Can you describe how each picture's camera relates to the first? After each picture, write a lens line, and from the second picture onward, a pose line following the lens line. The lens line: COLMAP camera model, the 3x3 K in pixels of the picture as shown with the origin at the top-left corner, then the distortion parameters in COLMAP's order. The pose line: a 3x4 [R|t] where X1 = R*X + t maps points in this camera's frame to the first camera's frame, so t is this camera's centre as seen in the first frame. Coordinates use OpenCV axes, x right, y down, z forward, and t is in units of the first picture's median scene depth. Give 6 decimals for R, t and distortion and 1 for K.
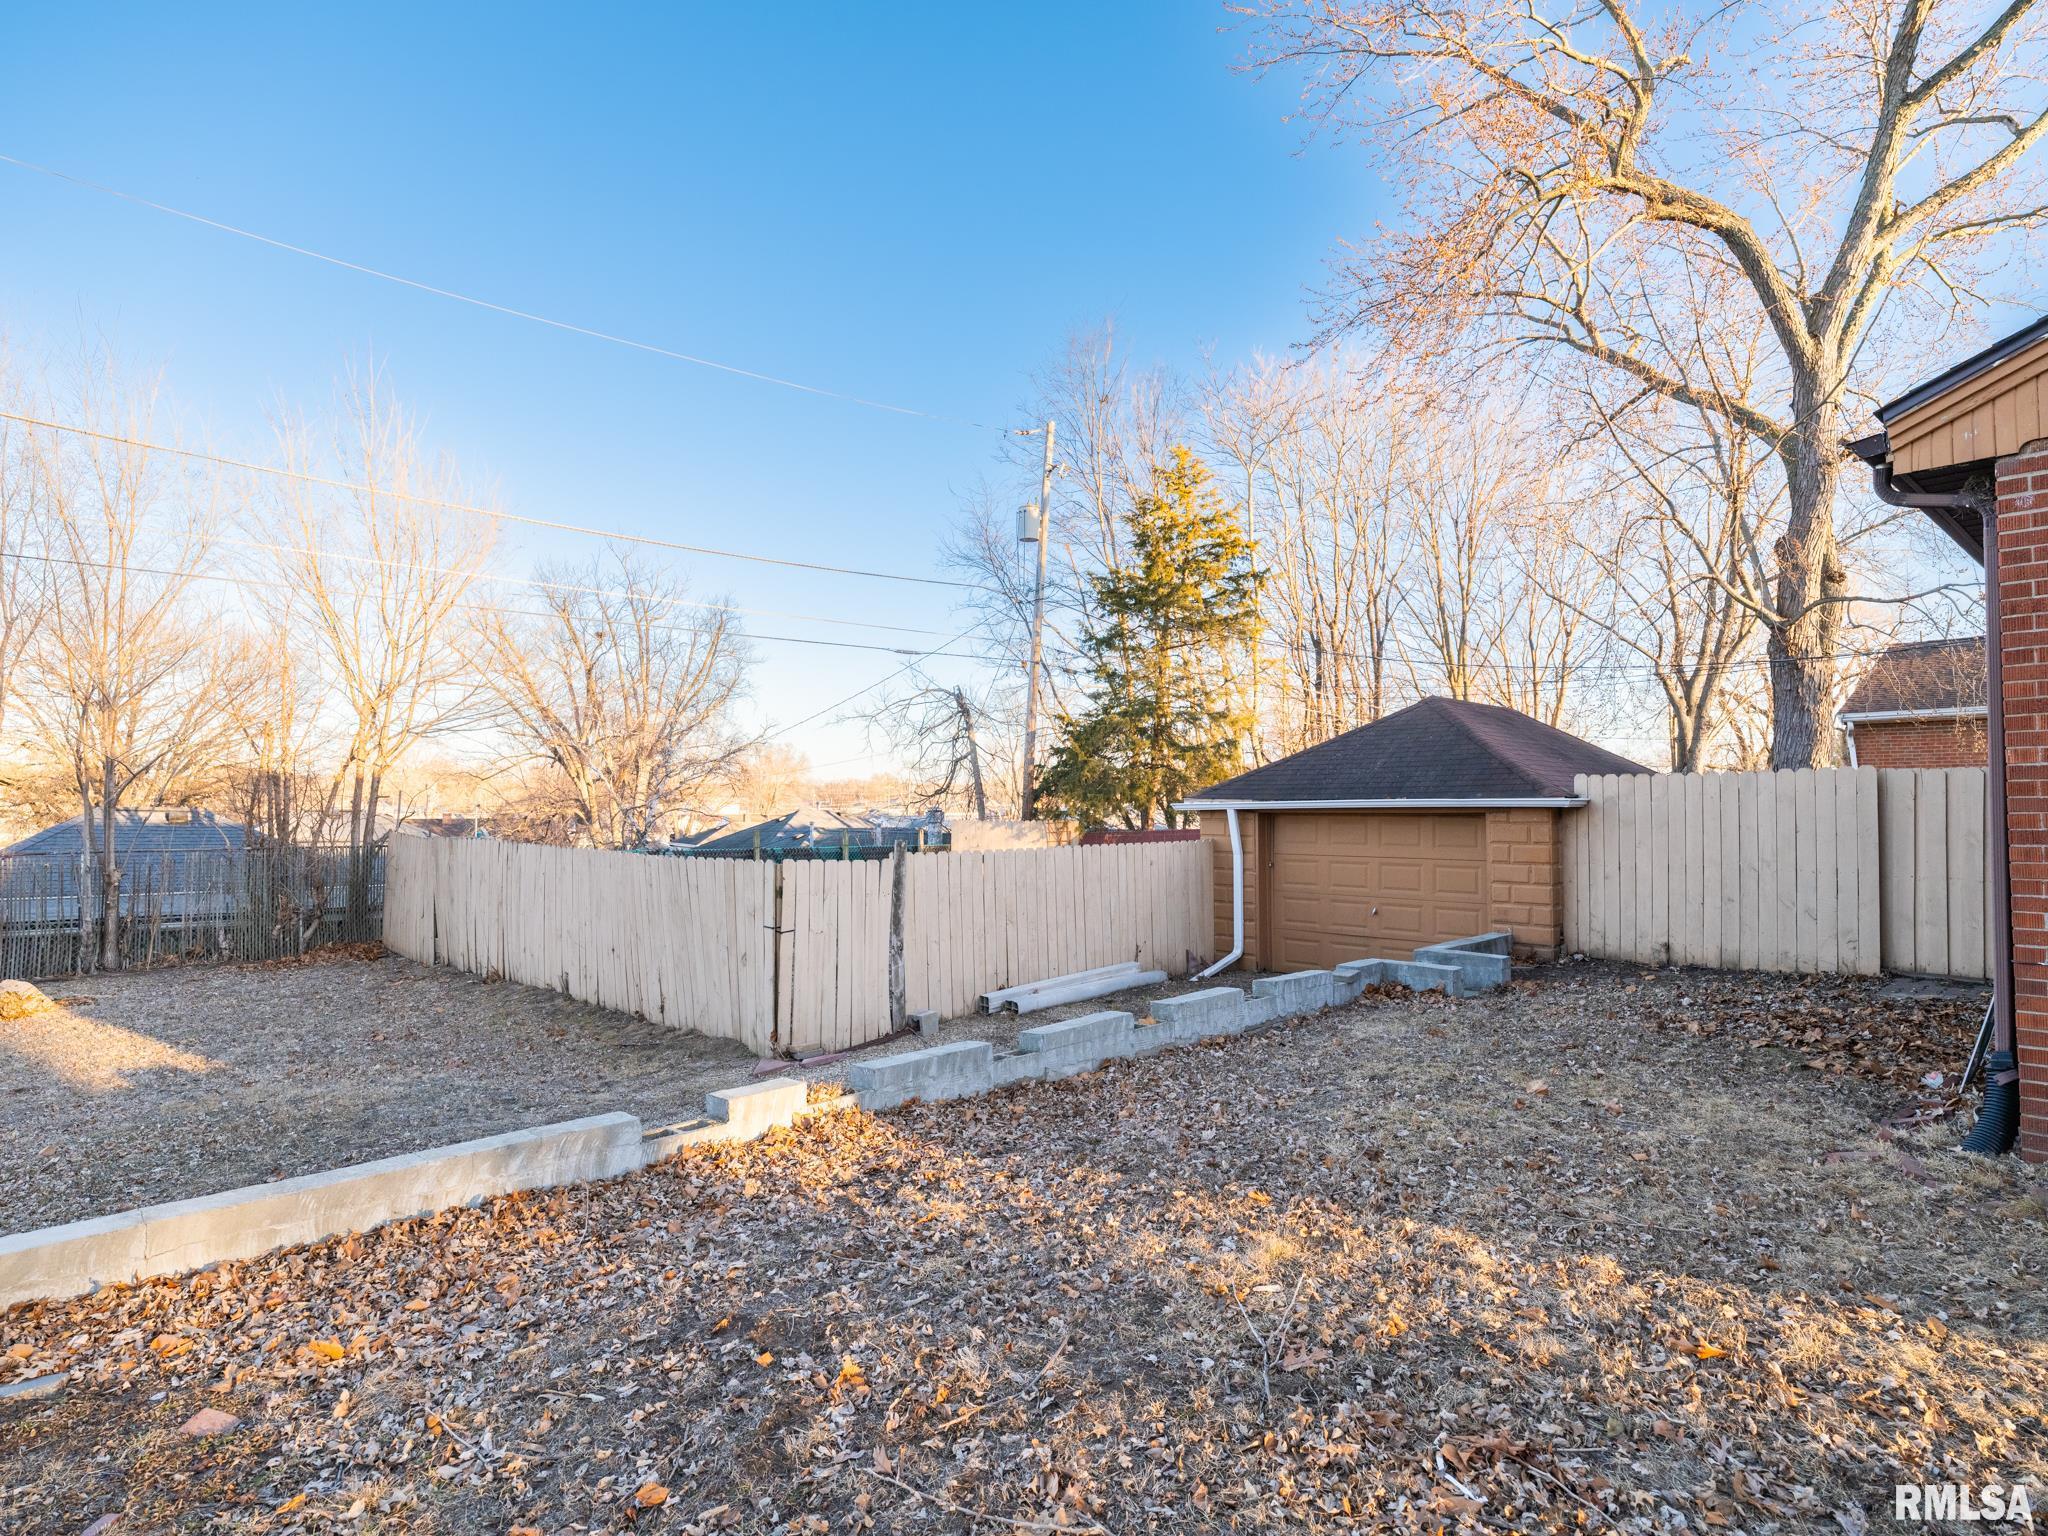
lens RADIAL K [[1065.6, 0, 1037.8], [0, 1065.6, 769.4], [0, 0, 1]] dist [0.000466, -0.000550]
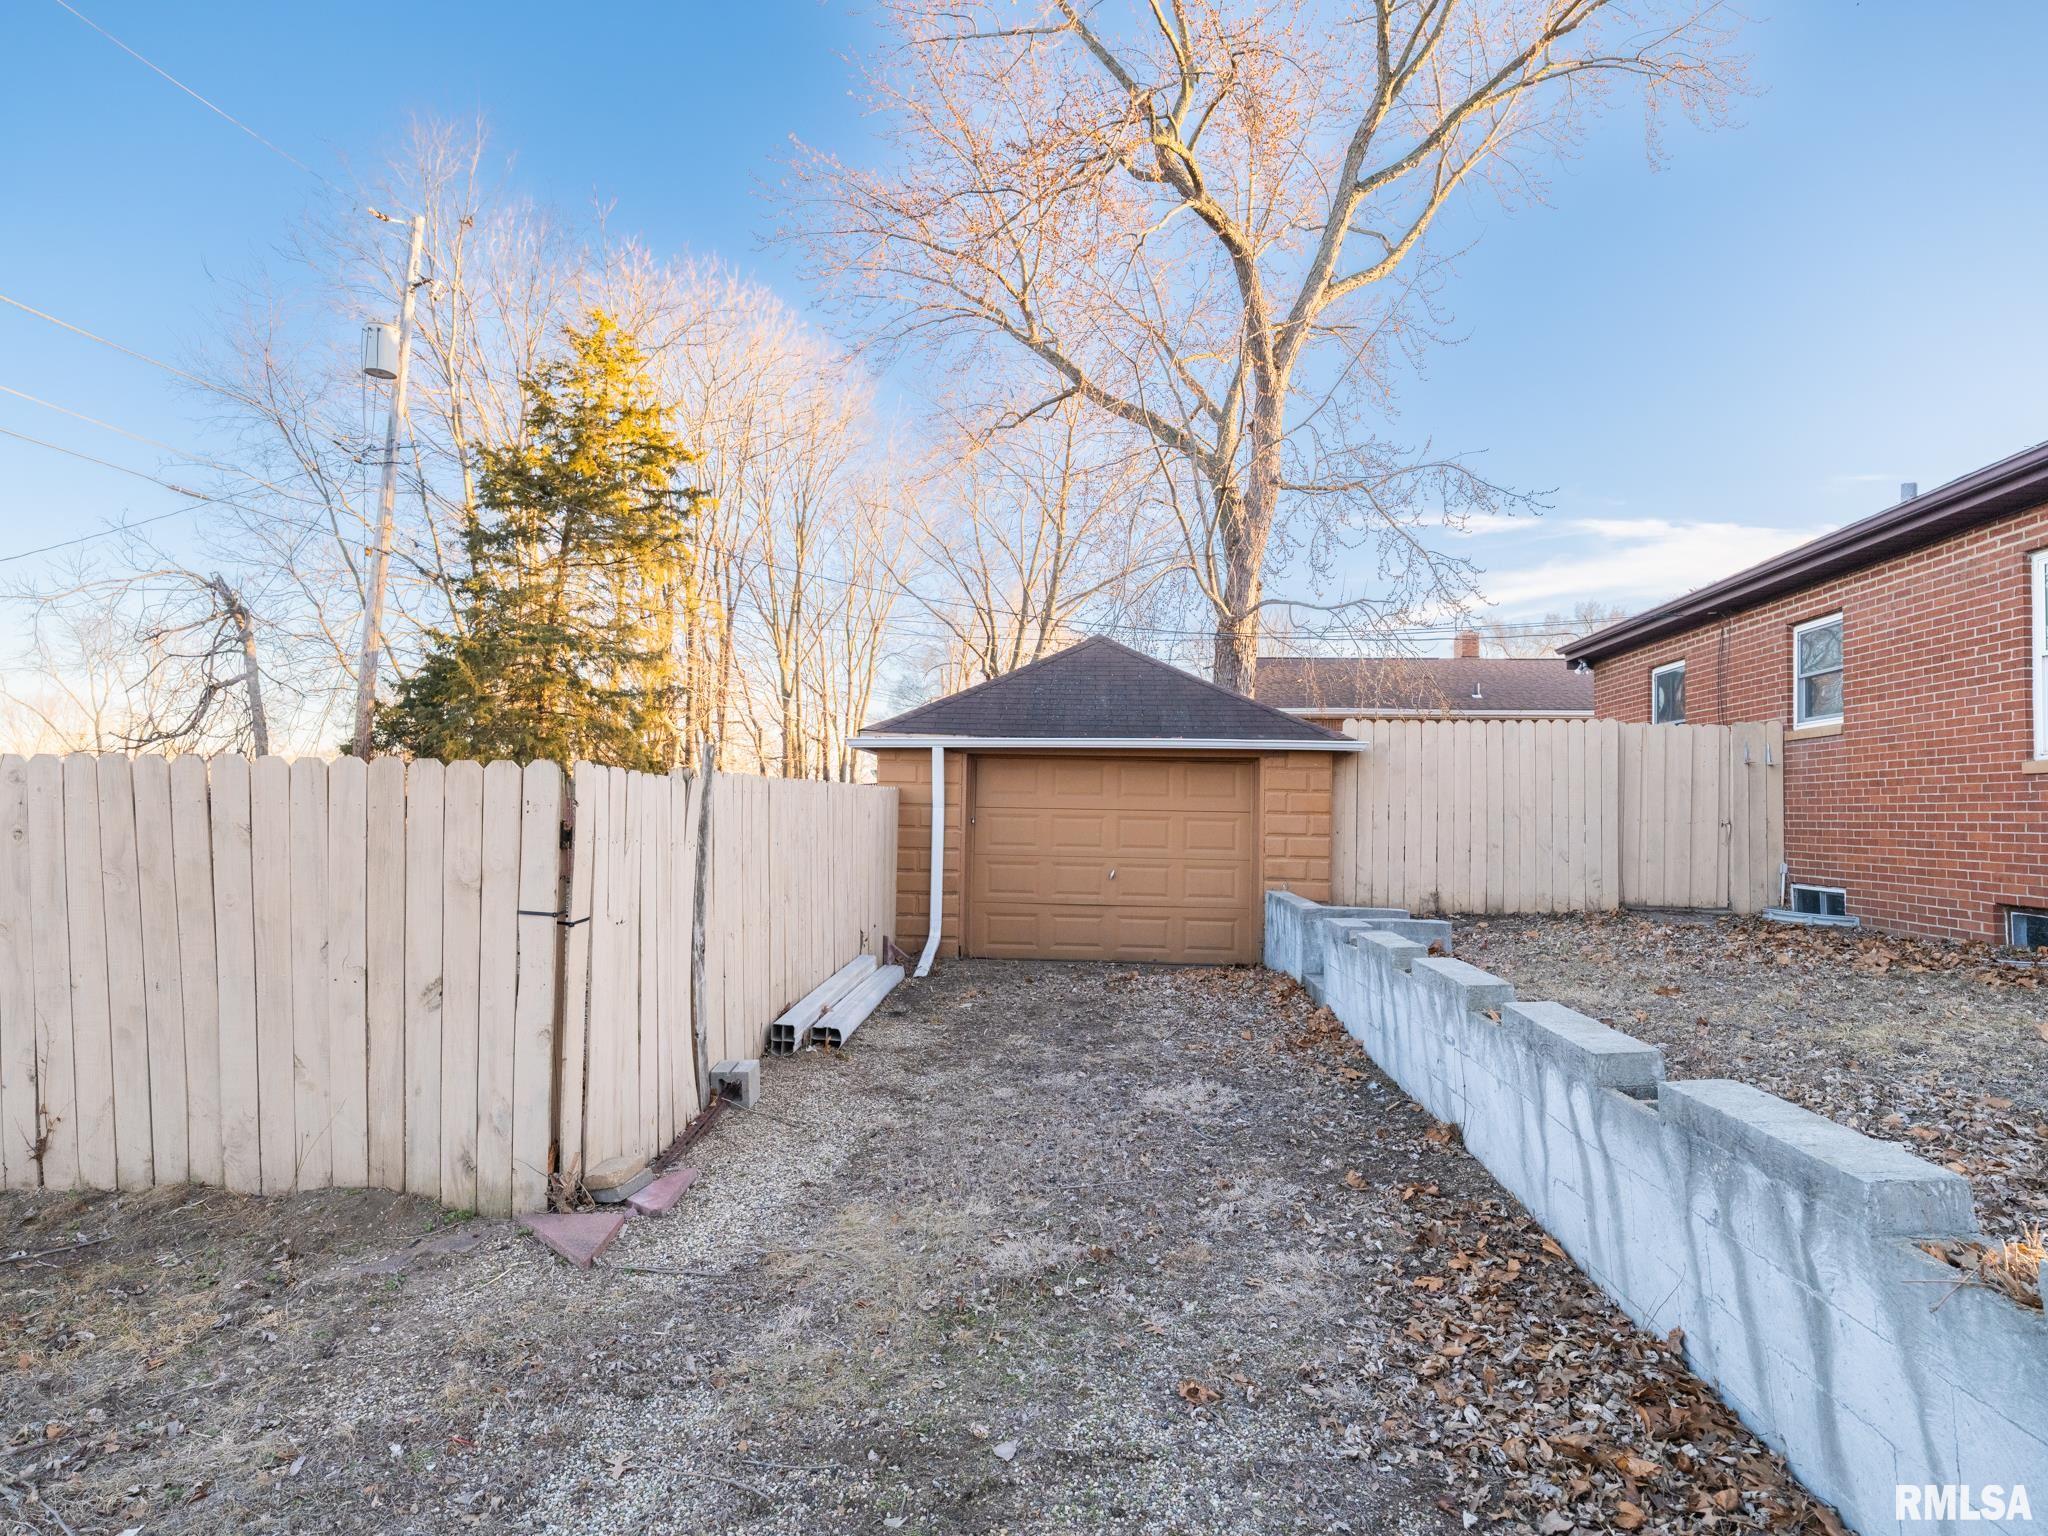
lens RADIAL K [[1088.7, 0, 1019.2], [0, 1088.7, 771.7], [0, 0, 1]] dist [-0.000048, -0.000460]
pose [[0.758917, 0.039977, 0.649959, -0.144314], [-0.043339, 0.999002, -0.010841, 0.031732], [-0.649744, -0.019941, 0.759892, 0.196472]]
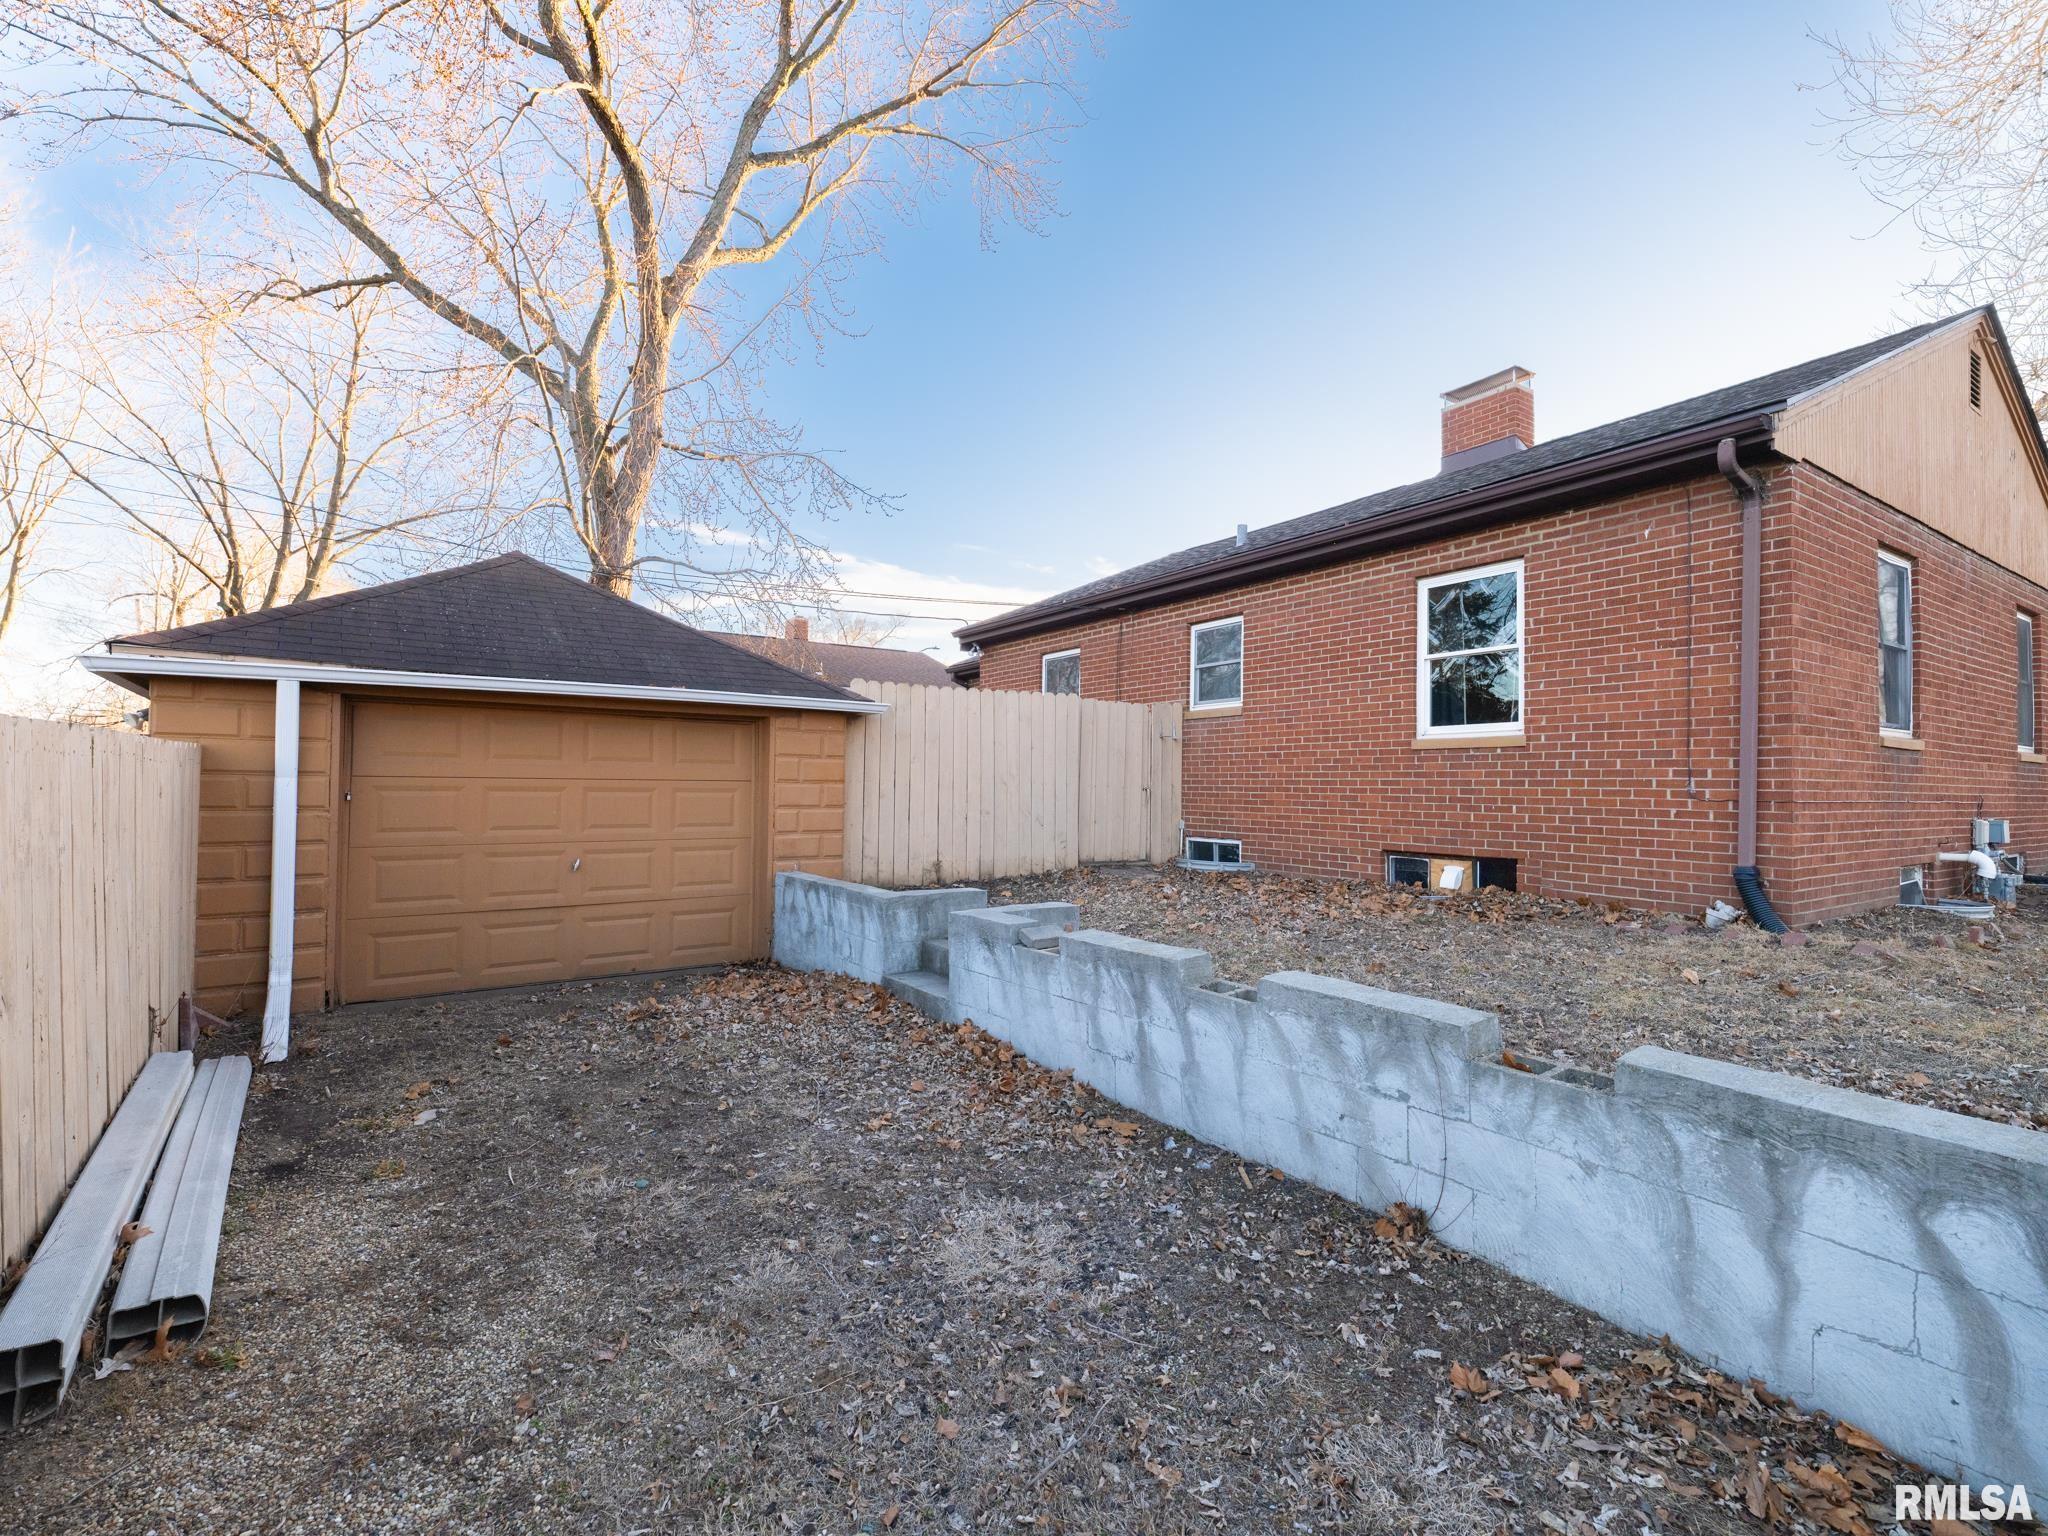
lens RADIAL K [[922.6, 0, 1020.8], [0, 922.6, 767.0], [0, 0, 1]] dist [-0.004178, 0.000995]
pose [[0.153761, 0.022728, 0.987847, -0.088940], [-0.047494, 0.998750, -0.015586, 0.034830], [-0.986966, -0.044521, 0.154649, 0.322238]]
